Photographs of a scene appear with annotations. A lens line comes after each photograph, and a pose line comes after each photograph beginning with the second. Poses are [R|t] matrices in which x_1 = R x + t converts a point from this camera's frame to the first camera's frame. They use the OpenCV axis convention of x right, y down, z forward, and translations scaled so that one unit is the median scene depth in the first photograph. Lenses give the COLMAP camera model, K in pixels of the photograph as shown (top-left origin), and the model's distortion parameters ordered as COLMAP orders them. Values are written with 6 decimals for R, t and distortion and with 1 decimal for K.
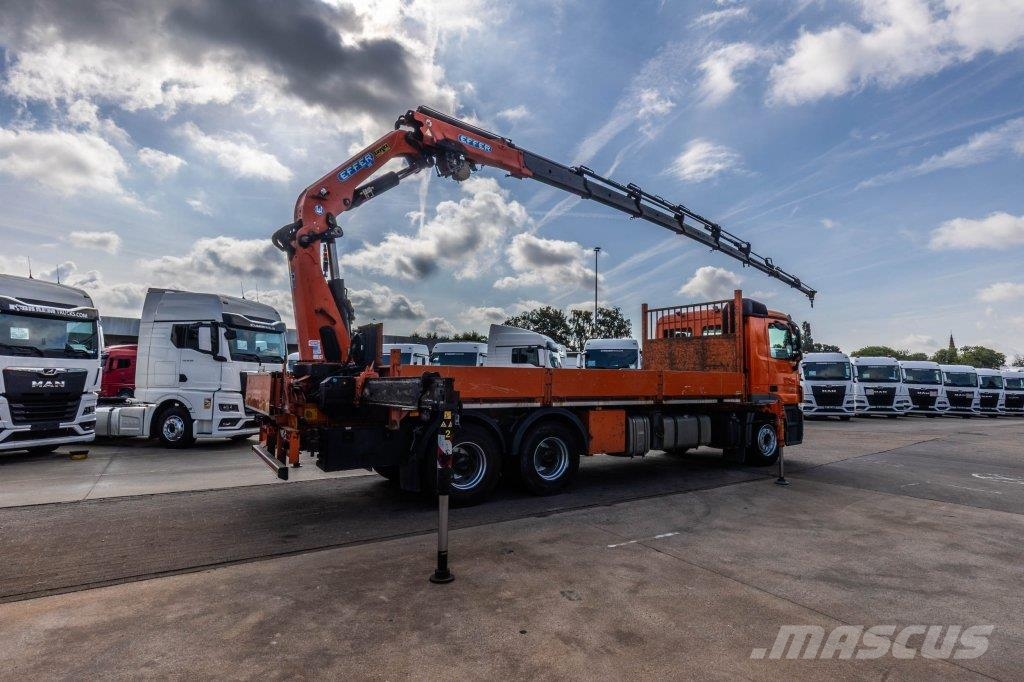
lens RADIAL K [[542.7, 0, 514.6], [0, 542.7, 338.7], [0, 0, 1]] dist [-0.003355, 0.000514]
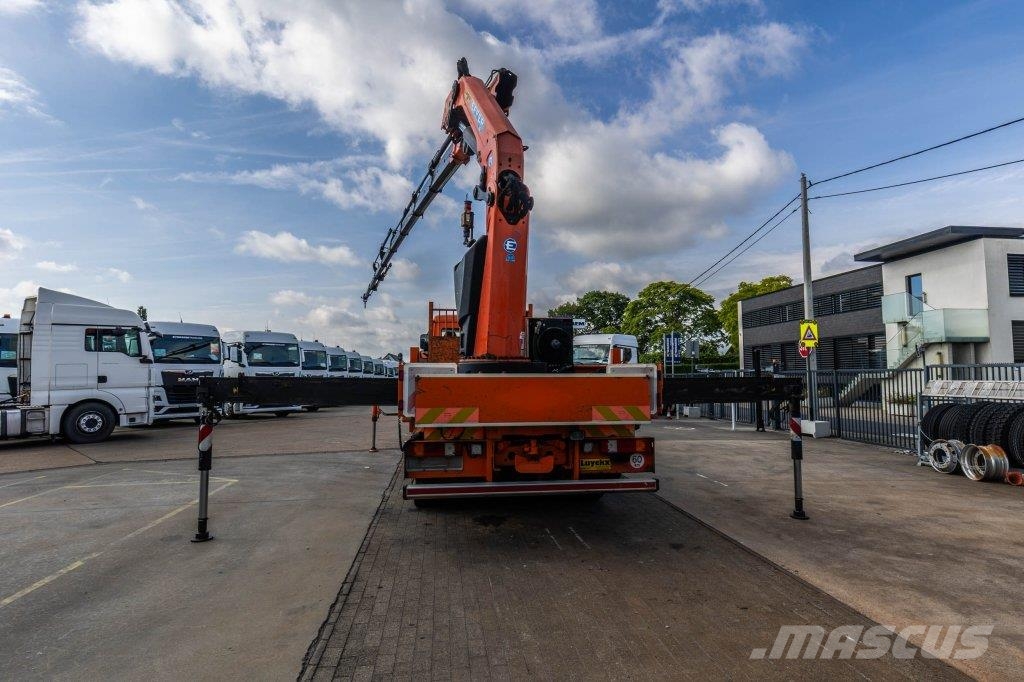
lens RADIAL K [[542.7, 0, 514.5], [0, 542.7, 320.3], [0, 0, 1]] dist [-0.003355, 0.000514]
pose [[0.421442, 0.077103, 0.903572, -0.841379], [-0.065216, 0.996376, -0.054605, 0.022137], [-0.904507, -0.035914, 0.424943, 0.509228]]
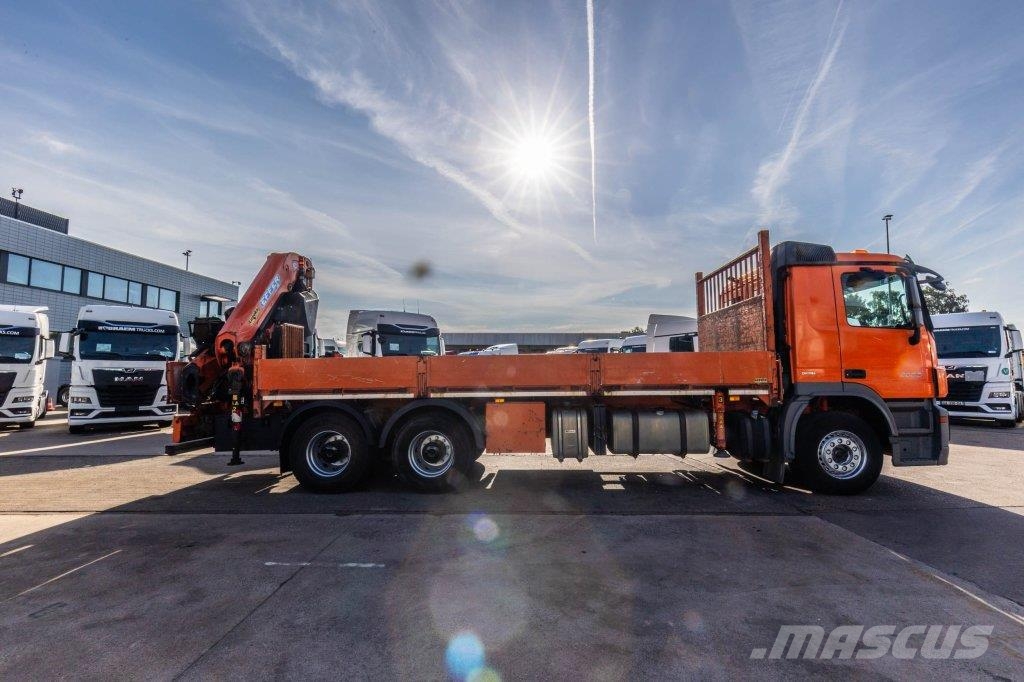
lens RADIAL K [[457.6, 0, 510.3], [0, 457.6, 352.1], [0, 0, 1]] dist [0.005425, 0.000698]
pose [[0.815835, -0.043250, -0.576665, 0.512127], [0.060884, 0.998081, 0.011279, 0.038587], [0.575071, -0.044312, 0.816903, 0.363721]]
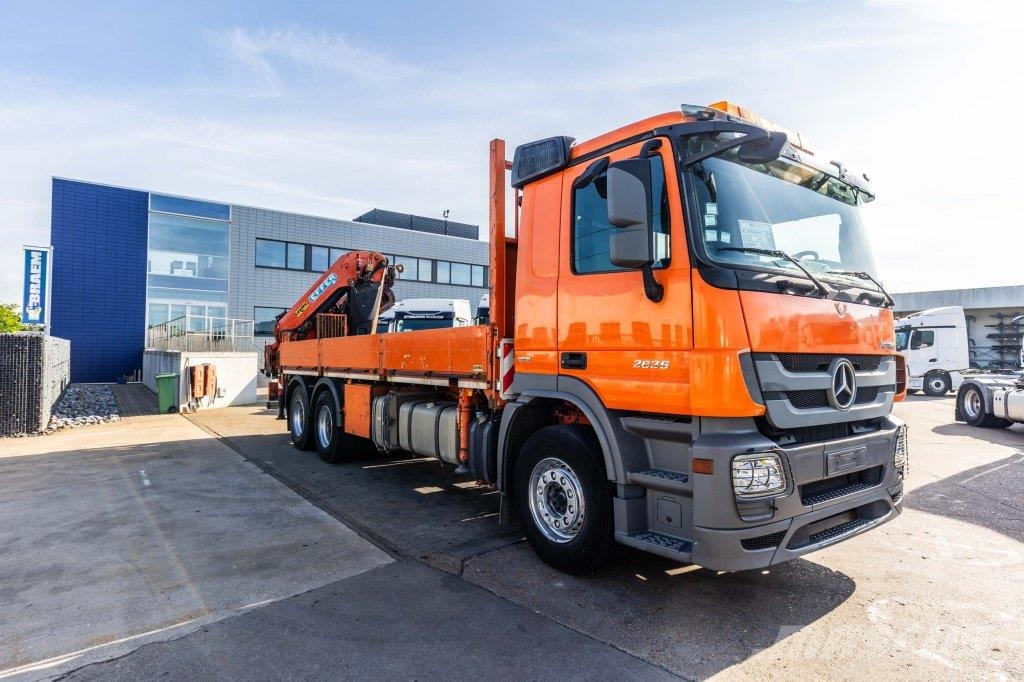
lens RADIAL K [[566.1, 0, 518.8], [0, 566.1, 346.2], [0, 0, 1]] dist [0.007584, -0.003416]
pose [[0.075414, -0.024403, -0.996854, 0.941377], [0.075502, 0.996970, -0.018694, 0.095555], [0.994290, -0.073855, 0.077028, 1.044354]]
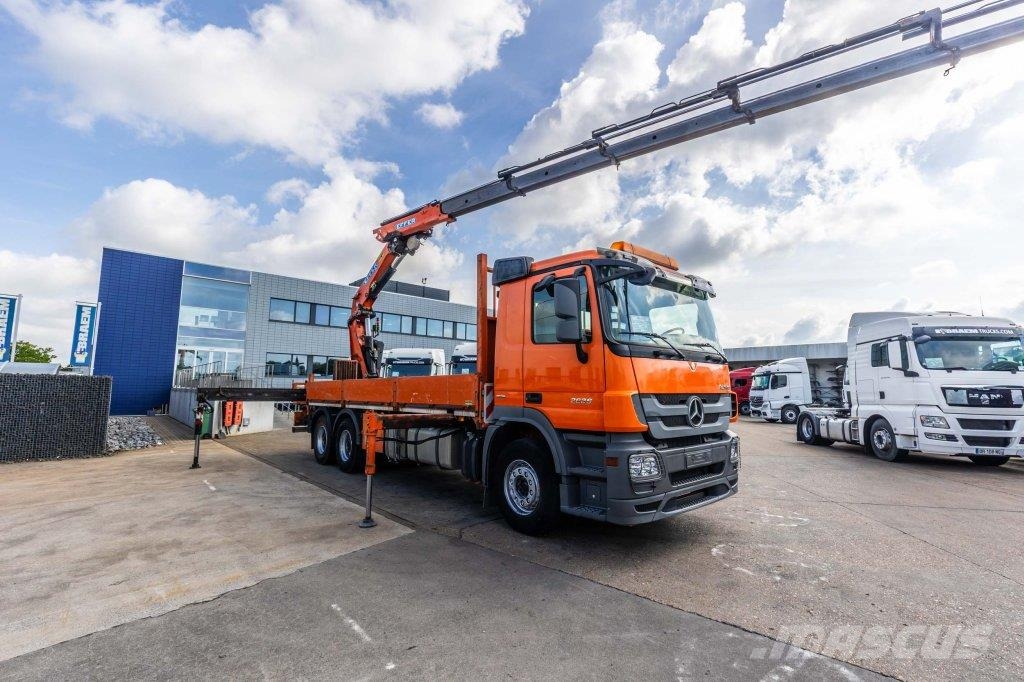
lens RADIAL K [[457.6, 0, 509.6], [0, 457.6, 347.4], [0, 0, 1]] dist [0.005425, 0.000698]
pose [[0.145569, -0.104382, -0.983826, 1.057985], [0.073589, 0.992806, -0.094446, 0.091781], [0.986607, -0.058650, 0.152204, 1.010233]]
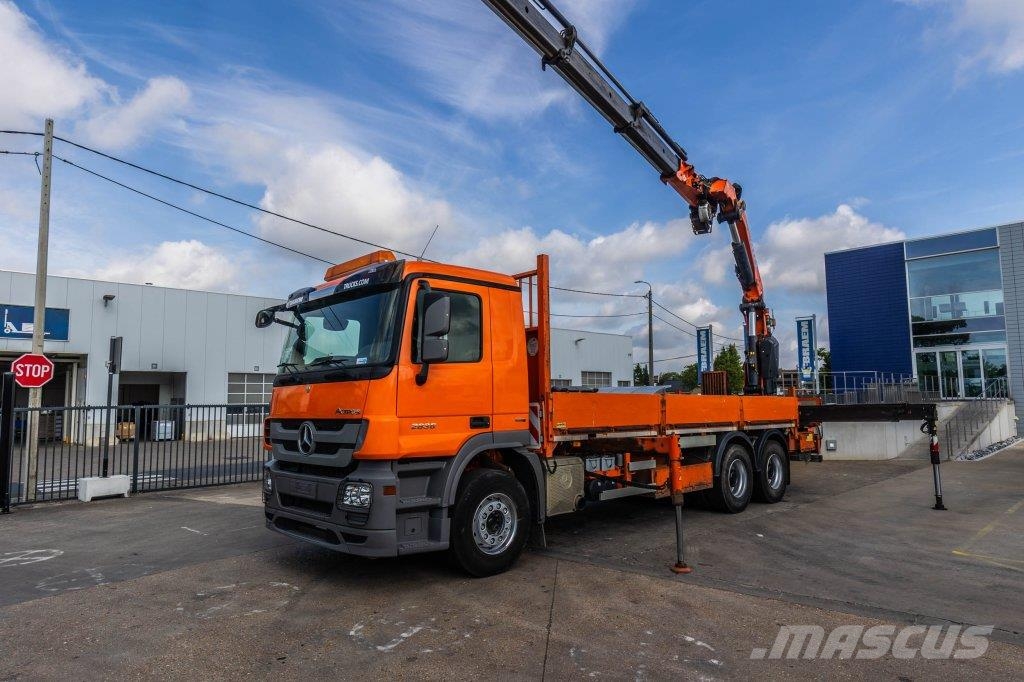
lens RADIAL K [[612.5, 0, 515.2], [0, 612.5, 345.1], [0, 0, 1]] dist [0.003040, 0.001510]
pose [[-0.970817, -0.025408, -0.238472, 0.510608], [0.017640, 0.984113, -0.176664, 0.151885], [0.239172, -0.175715, -0.954945, 1.969113]]
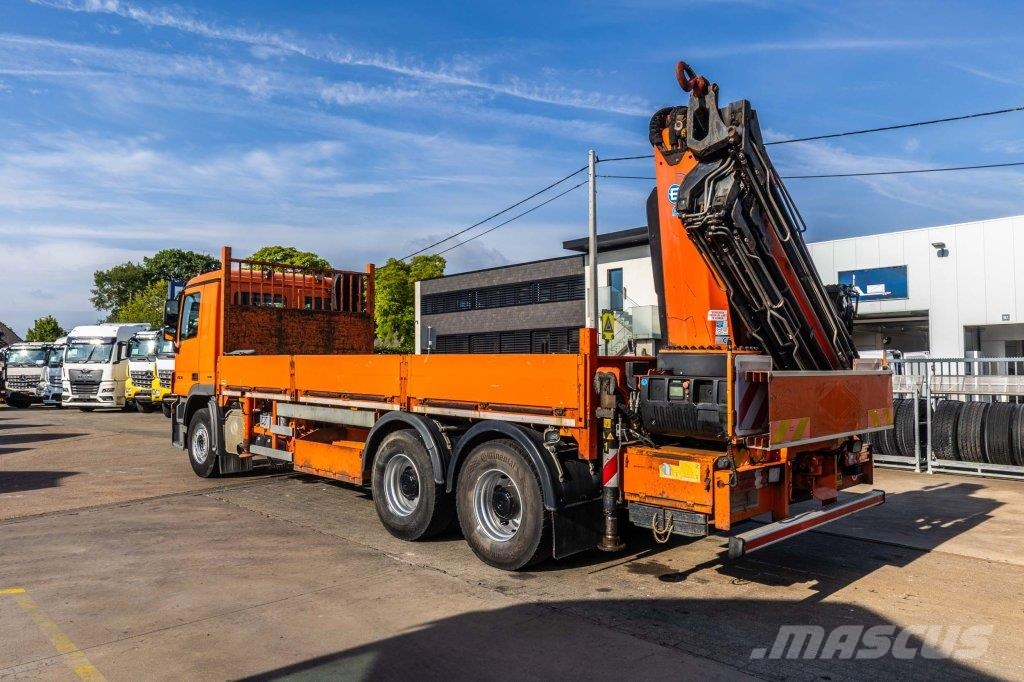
lens RADIAL K [[706.5, 0, 515.7], [0, 706.5, 347.3], [0, 0, 1]] dist [-0.001040, 0.006730]
pose [[-0.206225, 0.020474, 0.978290, -0.817518], [-0.082647, 0.995844, -0.038263, 0.072191], [-0.975008, -0.088743, -0.203676, 1.067863]]
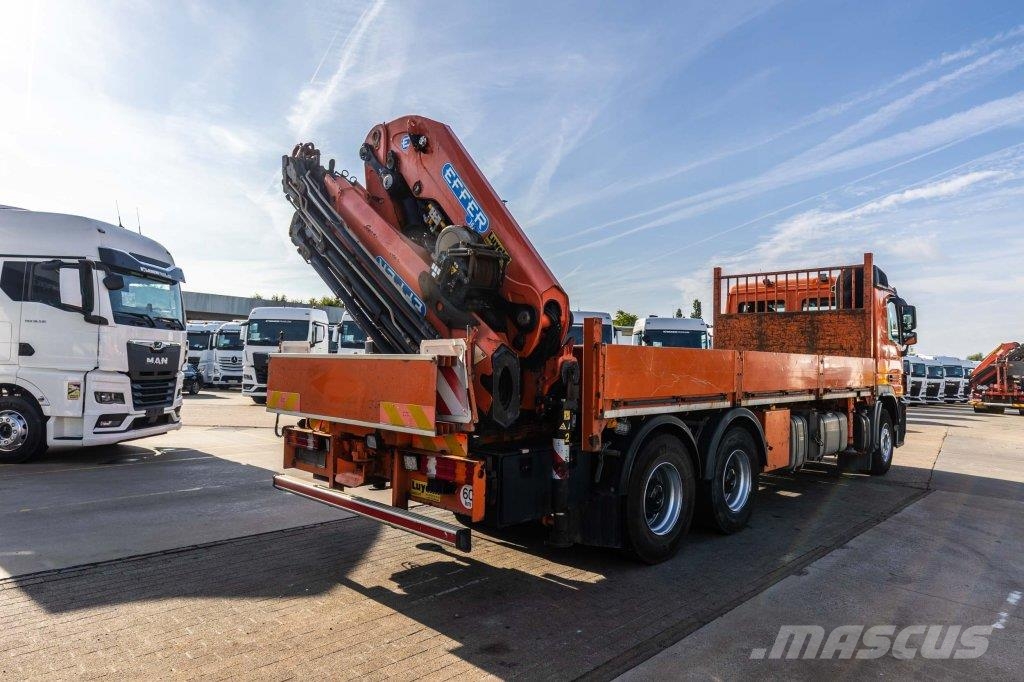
lens RADIAL K [[637.8, 0, 514.1], [0, 637.8, 342.4], [0, 0, 1]] dist [-0.002970, 0.002186]
pose [[0.972180, 0.024889, 0.232910, -0.327122], [-0.036903, 0.998196, 0.047365, 0.013271], [-0.231311, -0.054642, 0.971344, 0.227566]]
